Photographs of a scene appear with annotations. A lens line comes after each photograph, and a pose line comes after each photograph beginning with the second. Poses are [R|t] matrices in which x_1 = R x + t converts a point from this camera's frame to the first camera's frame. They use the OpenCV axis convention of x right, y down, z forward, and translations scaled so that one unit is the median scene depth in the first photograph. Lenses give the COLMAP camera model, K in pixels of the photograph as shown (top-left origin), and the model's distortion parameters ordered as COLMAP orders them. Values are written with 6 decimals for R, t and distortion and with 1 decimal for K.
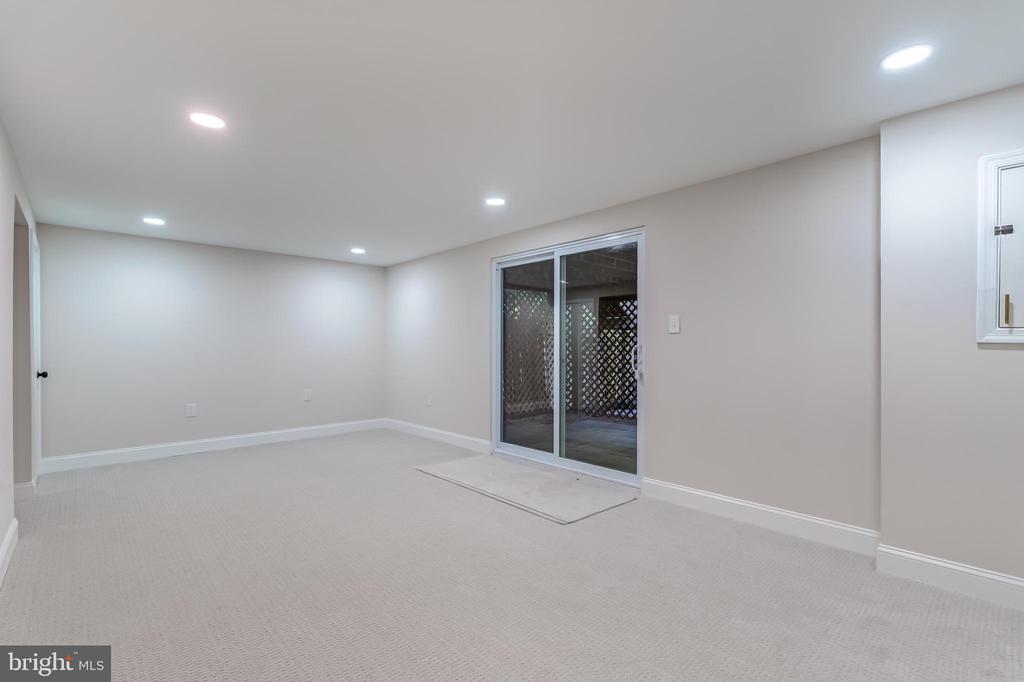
lens RADIAL K [[463.2, 0, 508.3], [0, 463.2, 347.2], [0, 0, 1]] dist [-0.001946, -0.000065]
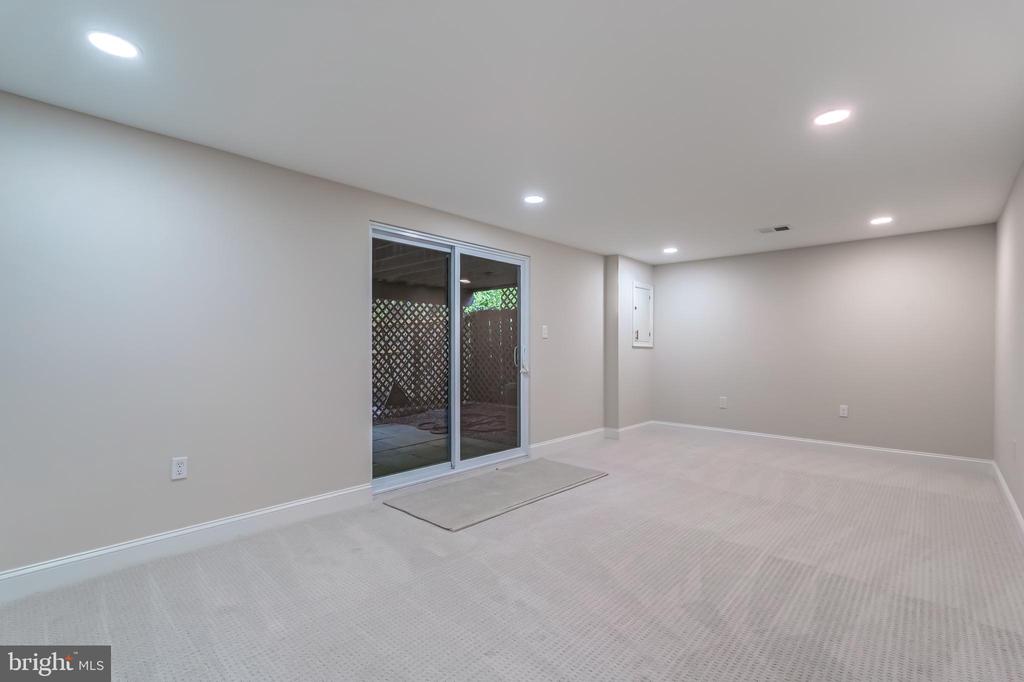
lens RADIAL K [[463.2, 0, 508.3], [0, 463.2, 347.2], [0, 0, 1]] dist [-0.001946, -0.000065]
pose [[-0.077351, 0.008547, 0.996967, -1.039194], [0.004402, 0.999956, -0.008231, 0.009956], [-0.996994, 0.003751, -0.077385, 1.174319]]
